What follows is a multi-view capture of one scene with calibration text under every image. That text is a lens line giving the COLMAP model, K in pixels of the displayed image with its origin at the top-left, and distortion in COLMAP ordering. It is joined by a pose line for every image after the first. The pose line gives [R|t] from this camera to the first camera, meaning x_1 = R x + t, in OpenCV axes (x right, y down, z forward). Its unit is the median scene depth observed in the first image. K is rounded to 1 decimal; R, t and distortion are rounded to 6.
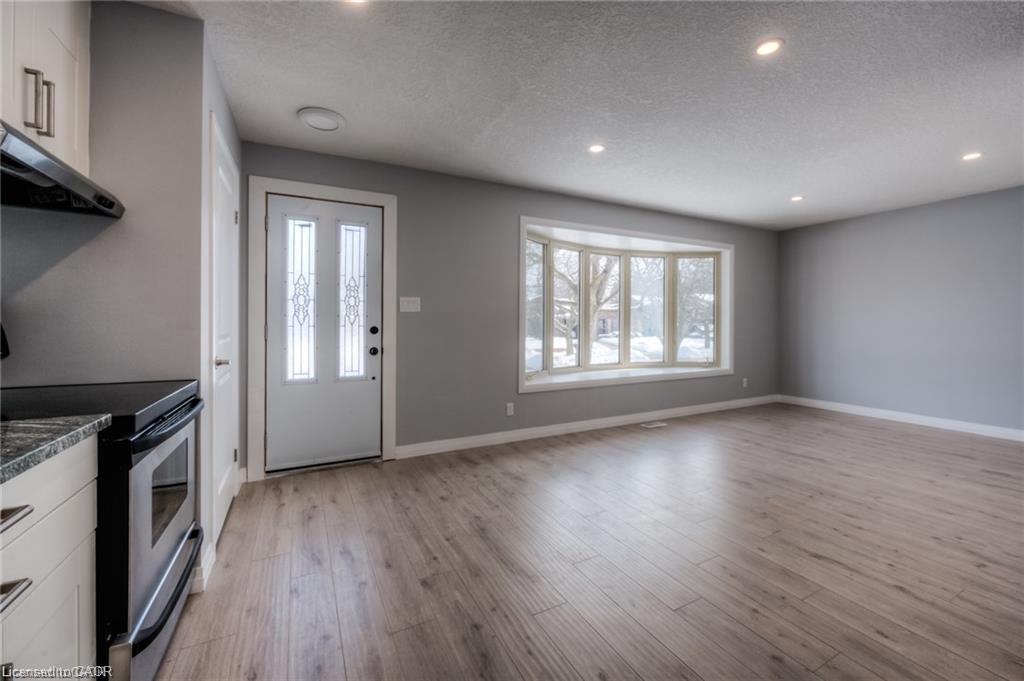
lens RADIAL K [[409.6, 0, 516.2], [0, 409.6, 322.6], [0, 0, 1]] dist [0.000714, -0.000093]
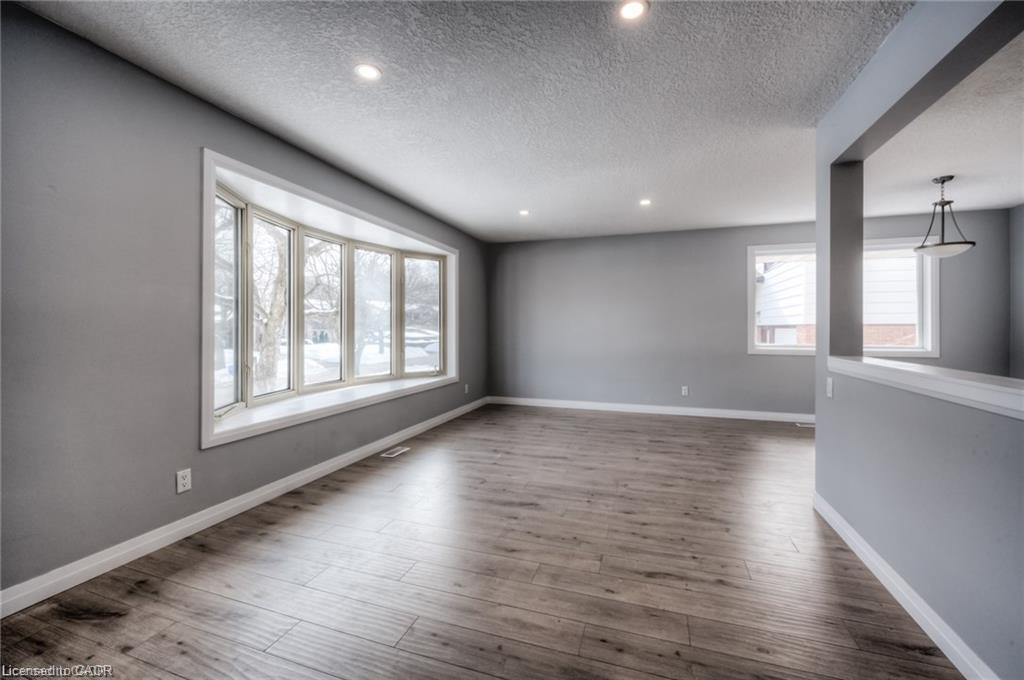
lens RADIAL K [[411.3, 0, 513.9], [0, 411.3, 331.1], [0, 0, 1]] dist [0.001840, -0.004068]
pose [[0.722328, -0.001775, 0.691548, -0.081709], [-0.002442, 0.999984, 0.005117, -0.000714], [-0.691546, -0.005385, 0.722312, 0.278319]]
